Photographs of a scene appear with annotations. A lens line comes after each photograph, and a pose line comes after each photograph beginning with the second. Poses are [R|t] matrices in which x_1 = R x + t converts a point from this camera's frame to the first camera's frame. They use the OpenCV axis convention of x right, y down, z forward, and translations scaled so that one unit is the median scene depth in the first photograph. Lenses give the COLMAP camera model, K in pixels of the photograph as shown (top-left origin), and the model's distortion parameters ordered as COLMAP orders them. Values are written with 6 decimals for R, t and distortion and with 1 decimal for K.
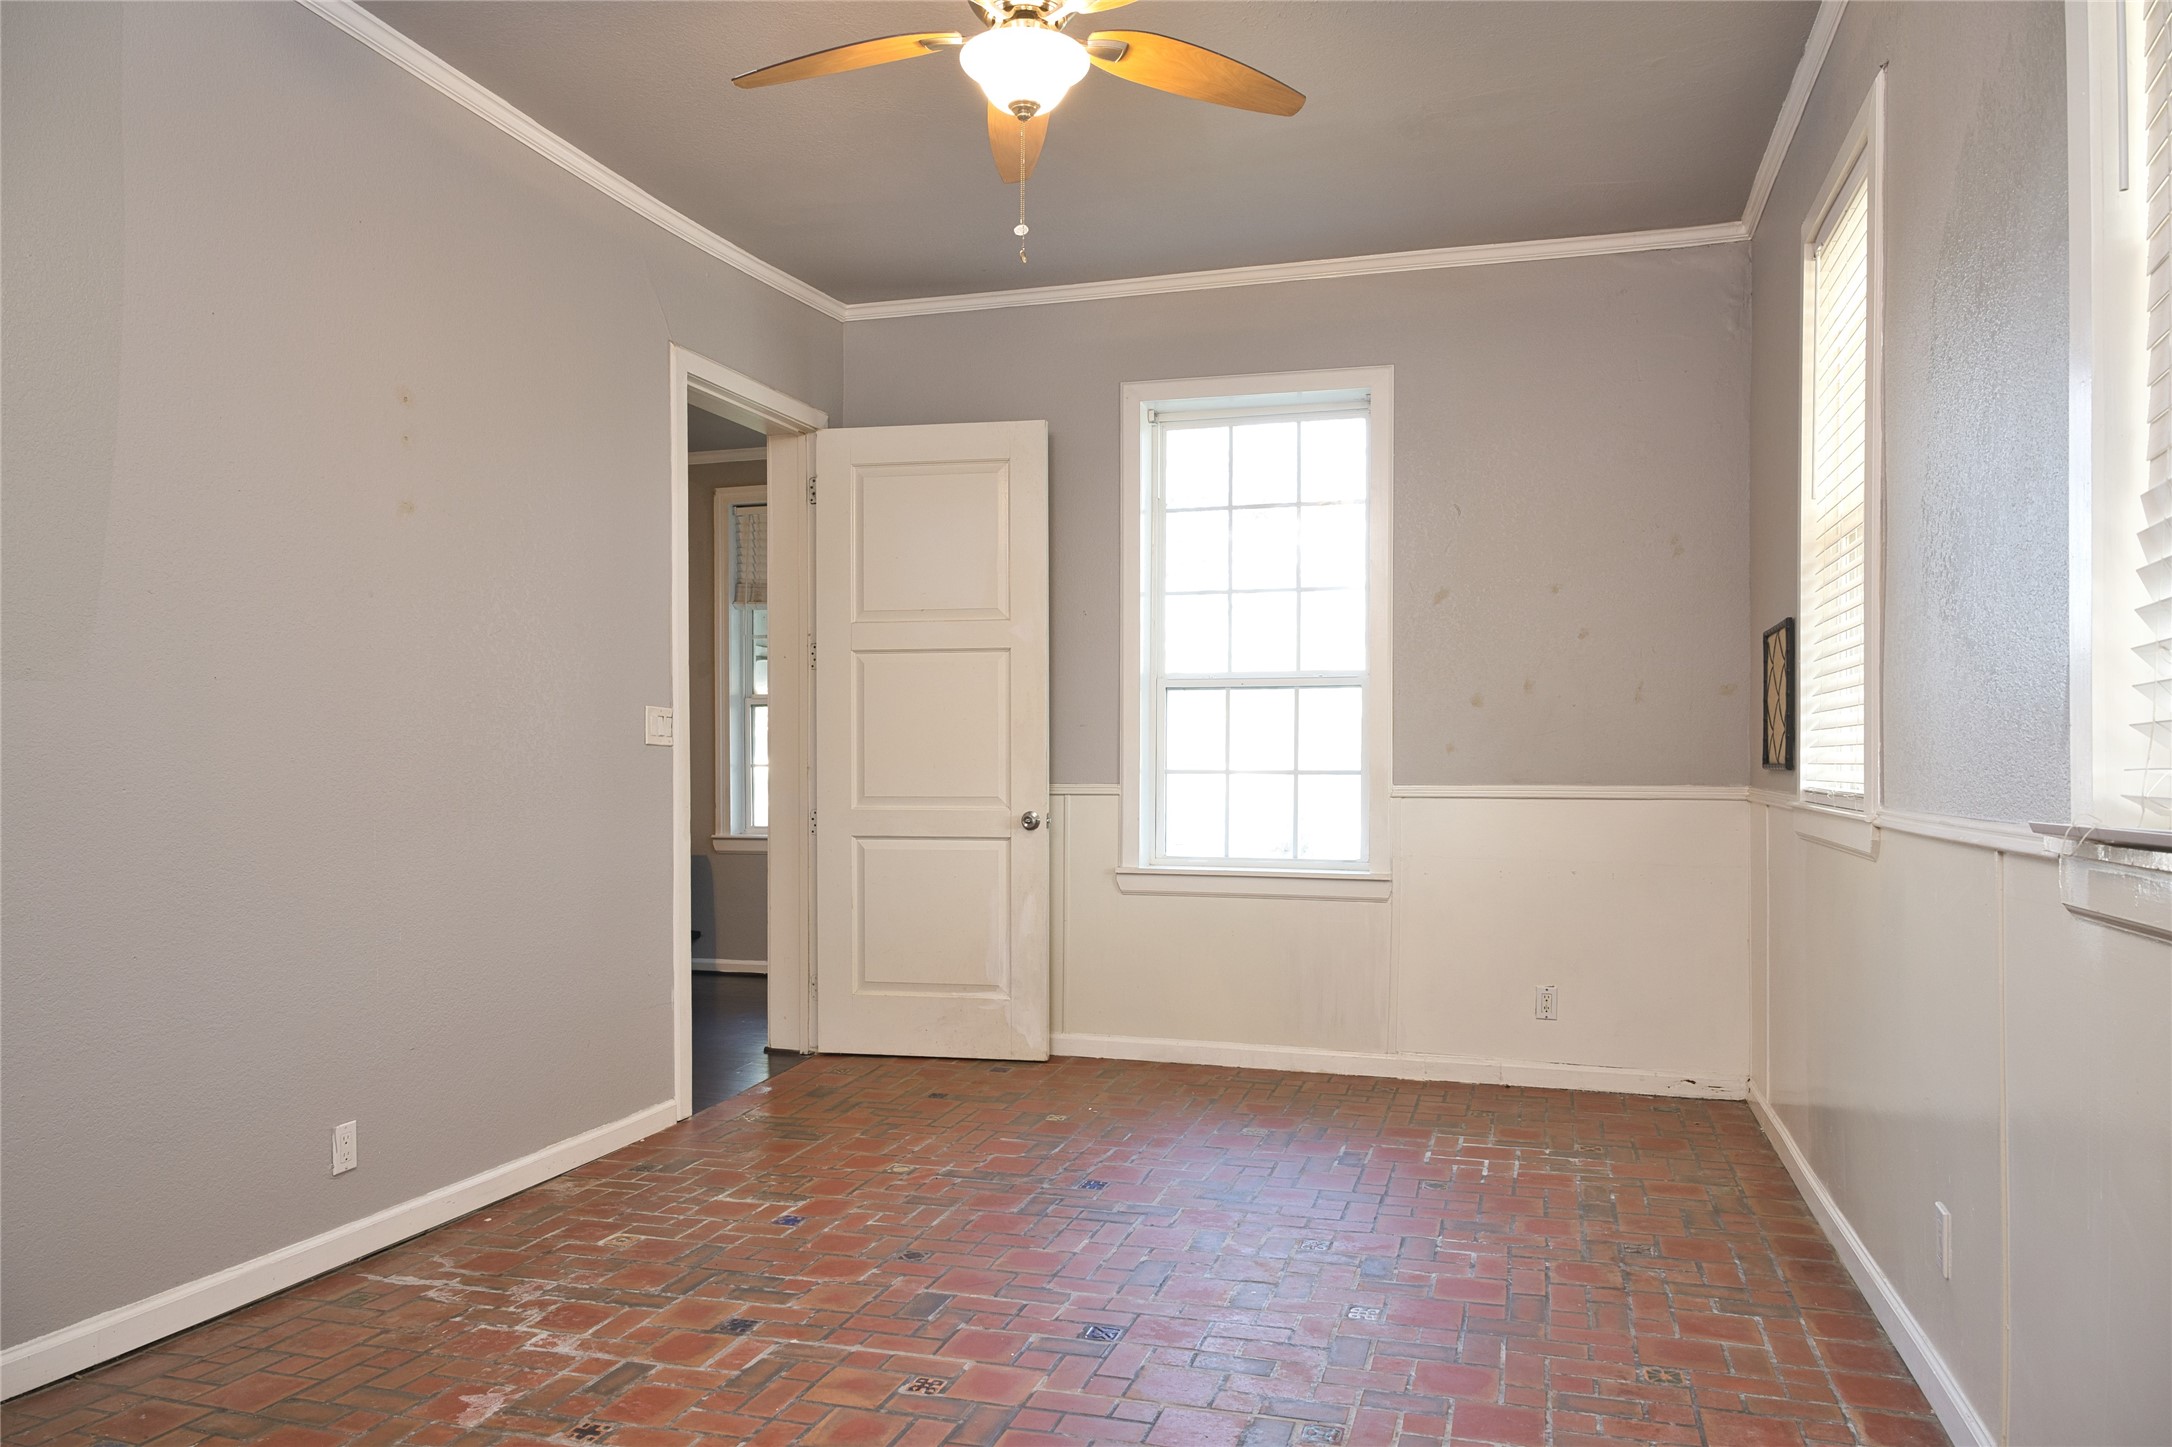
lens RADIAL K [[1452.9, 0, 1083.1], [0, 1452.9, 738.2], [0, 0, 1]] dist [0.017647, -0.003563]
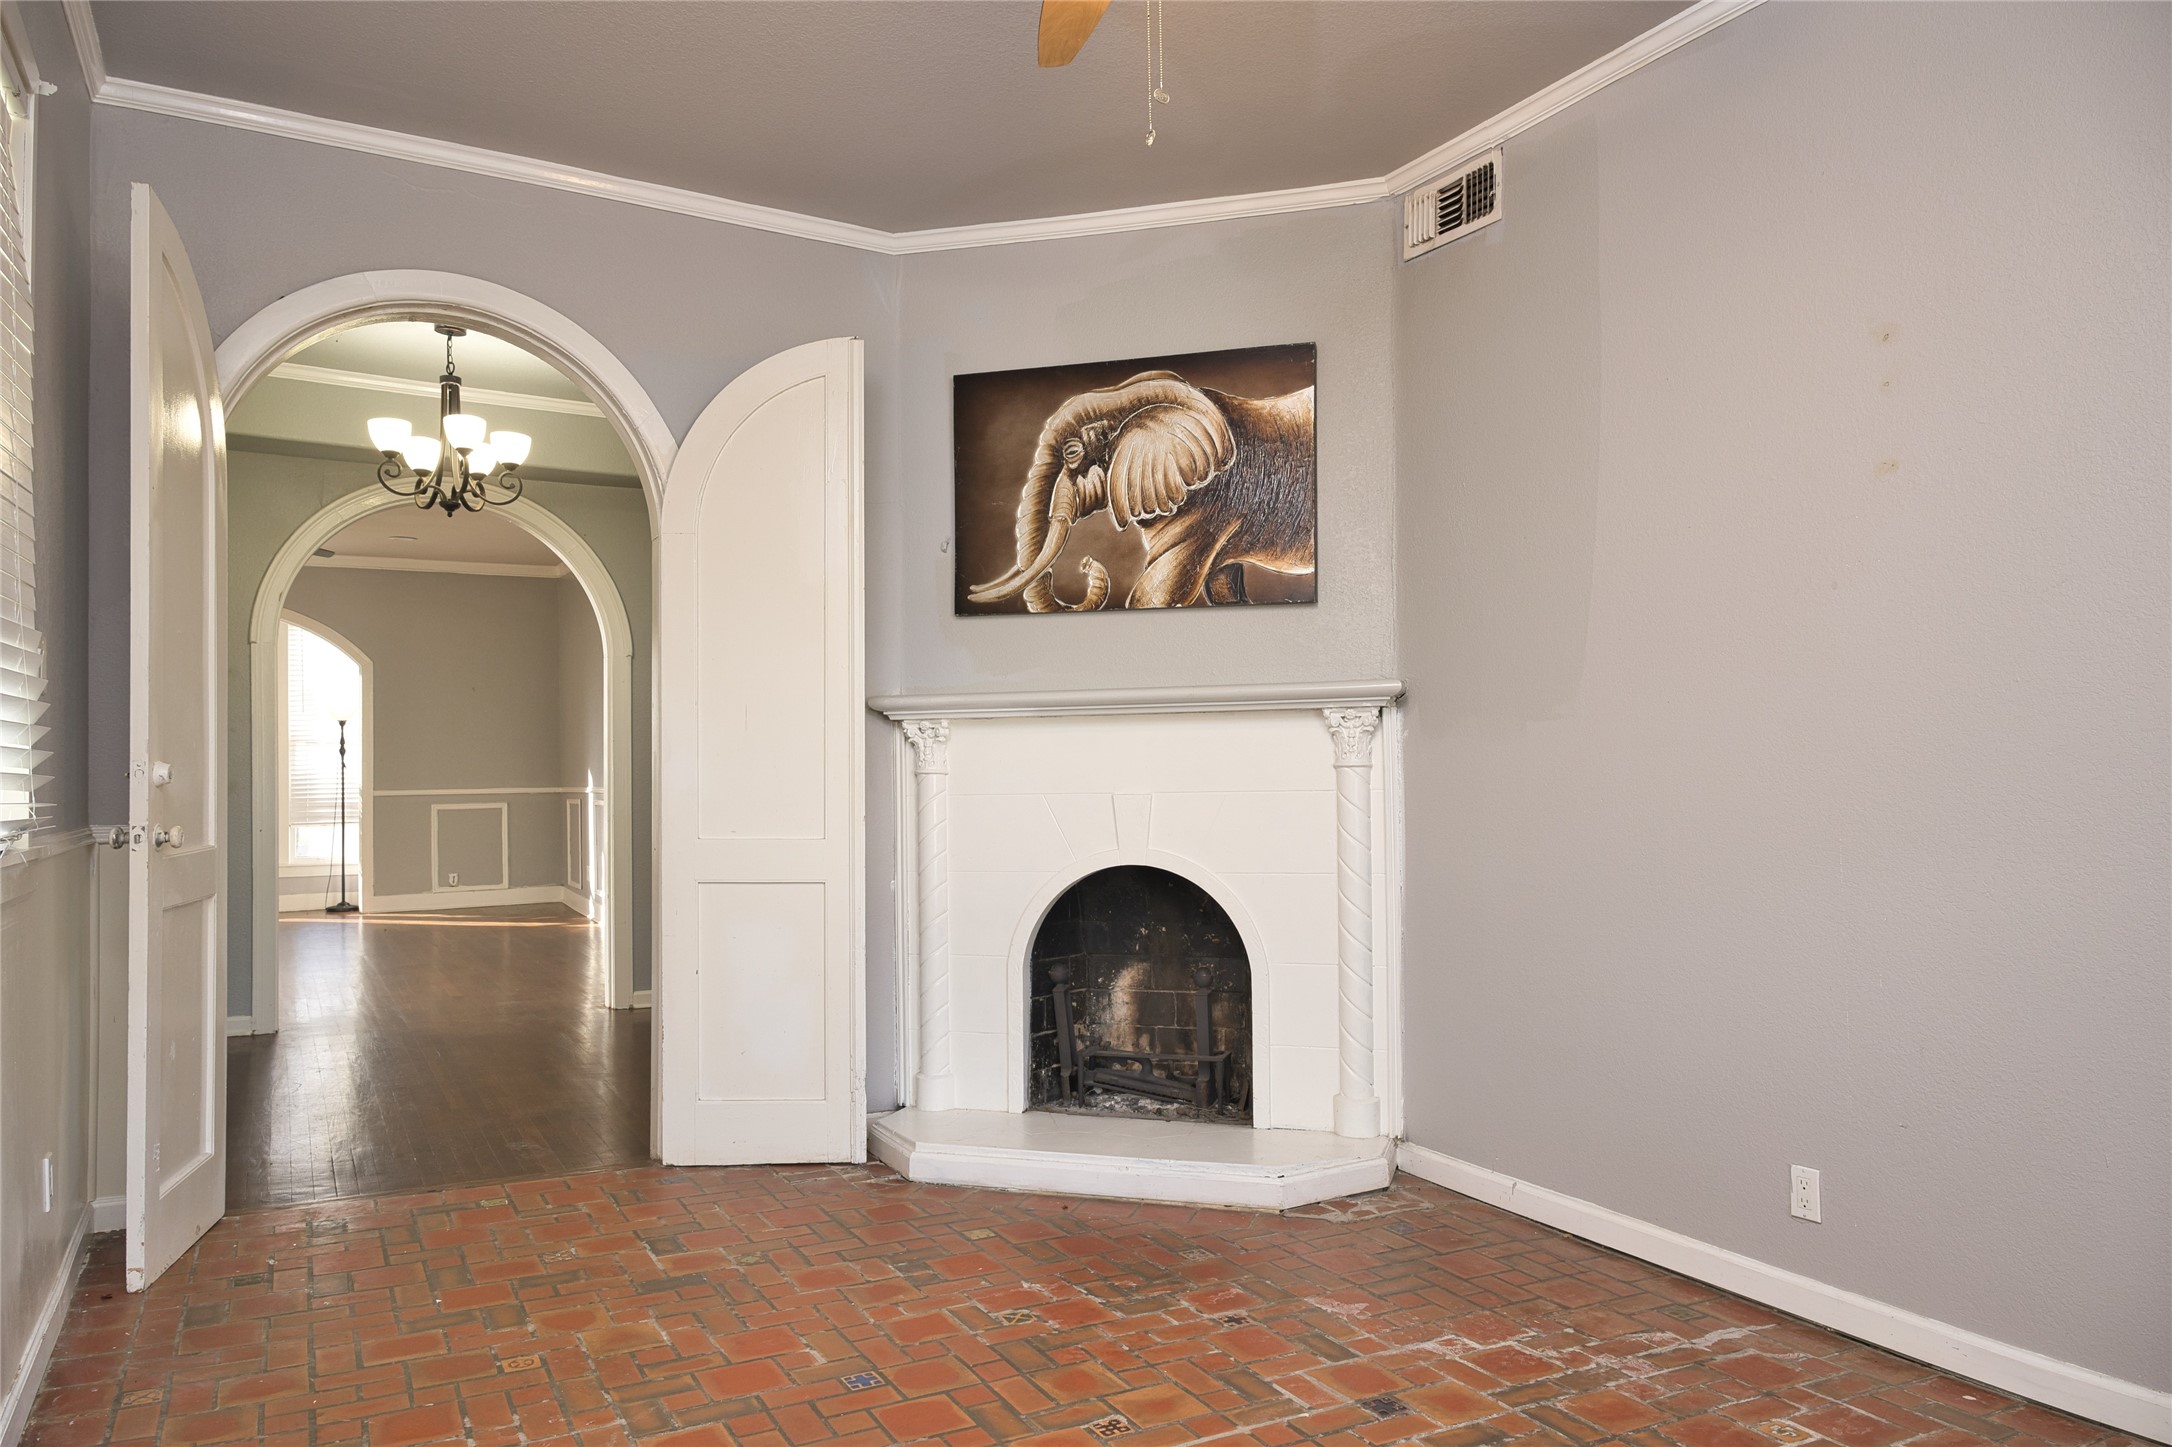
lens RADIAL K [[1452.9, 0, 1085.9], [0, 1452.9, 731.4], [0, 0, 1]] dist [0.017647, -0.003563]
pose [[-0.691800, -0.013598, -0.721961, 0.530800], [0.021234, 0.999007, -0.039163, 0.016155], [0.721777, -0.042423, -0.690824, 1.457812]]
